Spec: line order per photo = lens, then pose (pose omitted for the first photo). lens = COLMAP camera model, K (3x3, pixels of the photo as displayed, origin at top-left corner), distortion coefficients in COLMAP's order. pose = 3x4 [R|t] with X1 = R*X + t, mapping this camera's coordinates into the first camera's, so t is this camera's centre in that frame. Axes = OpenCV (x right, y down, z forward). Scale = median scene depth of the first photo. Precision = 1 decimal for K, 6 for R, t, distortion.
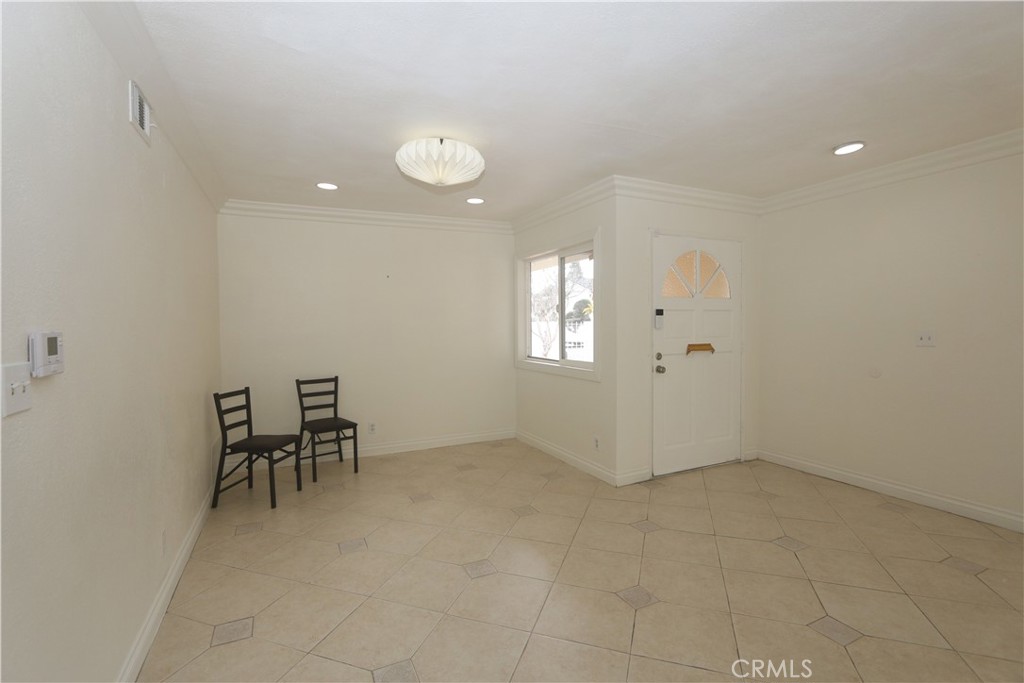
lens RADIAL K [[467.0, 0, 510.5], [0, 467.0, 335.0], [0, 0, 1]] dist [-0.000650, -0.000641]
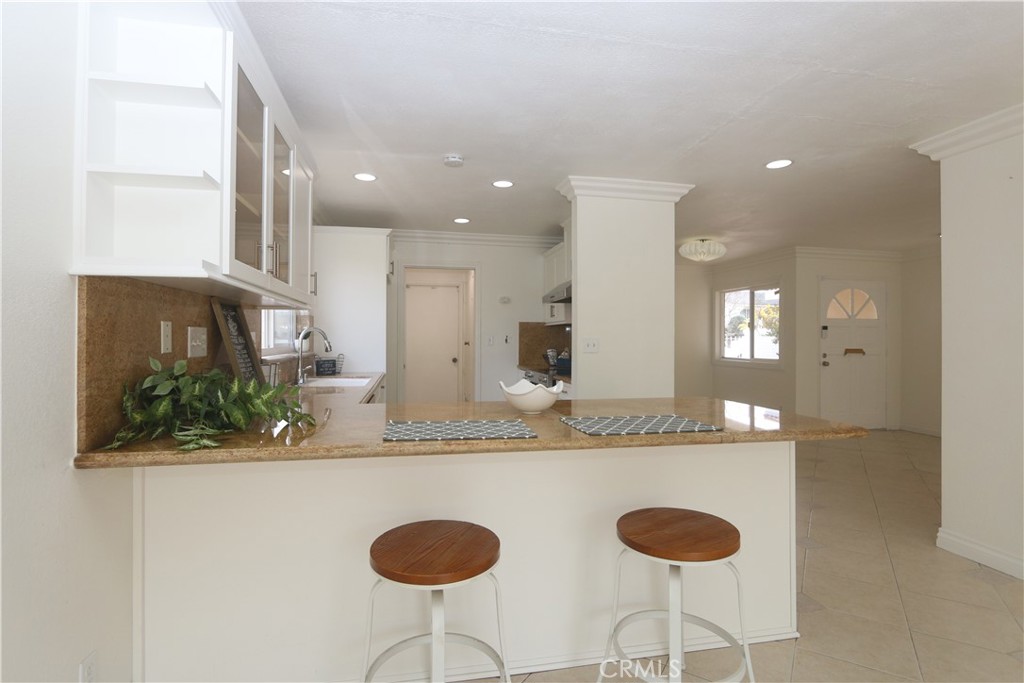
lens RADIAL K [[467.0, 0, 515.4], [0, 467.0, 340.2], [0, 0, 1]] dist [-0.000650, -0.000641]
pose [[0.965267, 0.014732, -0.260850, -0.270416], [-0.020123, 0.999635, -0.018009, 0.040604], [0.260490, 0.022632, 0.965211, -0.771583]]
